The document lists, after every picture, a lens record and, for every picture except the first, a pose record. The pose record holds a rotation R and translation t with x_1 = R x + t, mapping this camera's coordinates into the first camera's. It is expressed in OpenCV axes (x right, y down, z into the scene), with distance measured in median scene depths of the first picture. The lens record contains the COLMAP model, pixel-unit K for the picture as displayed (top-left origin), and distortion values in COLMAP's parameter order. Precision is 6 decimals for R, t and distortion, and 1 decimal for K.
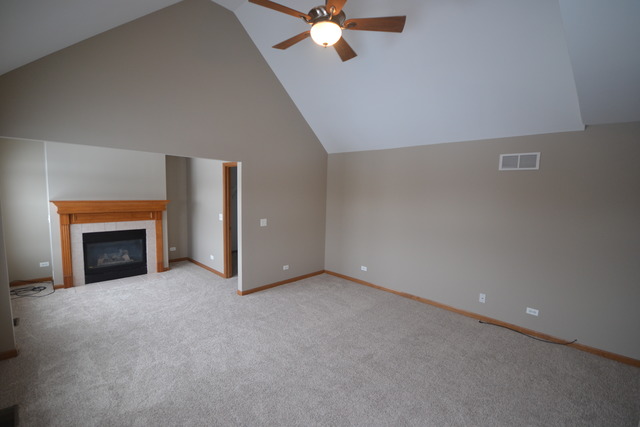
lens RADIAL K [[284.3, 0, 316.6], [0, 284.3, 217.5], [0, 0, 1]] dist [0.005882, -0.007926]
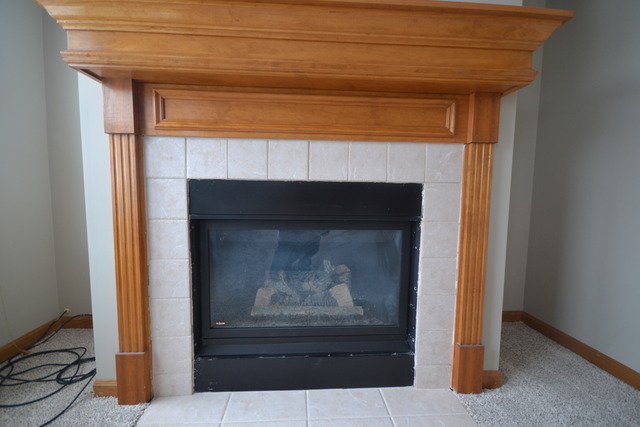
lens RADIAL K [[284.3, 0, 316.6], [0, 284.3, 217.5], [0, 0, 1]] dist [0.005882, -0.007926]
pose [[0.745527, 0.037343, -0.665429, -0.572048], [-0.057138, 0.998334, -0.007991, 0.079323], [0.664022, 0.043979, 0.746419, 0.872742]]
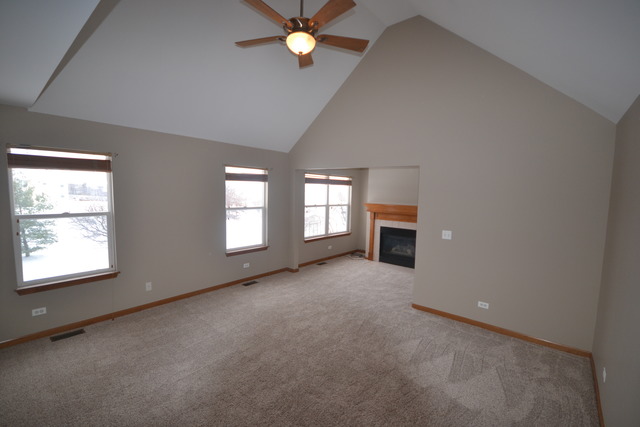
lens RADIAL K [[284.3, 0, 316.6], [0, 284.3, 217.5], [0, 0, 1]] dist [0.005882, -0.007926]
pose [[0.071321, 0.066749, -0.995217, 0.589252], [-0.116243, 0.991516, 0.058171, -0.035854], [0.990657, 0.111538, 0.078475, 0.540638]]
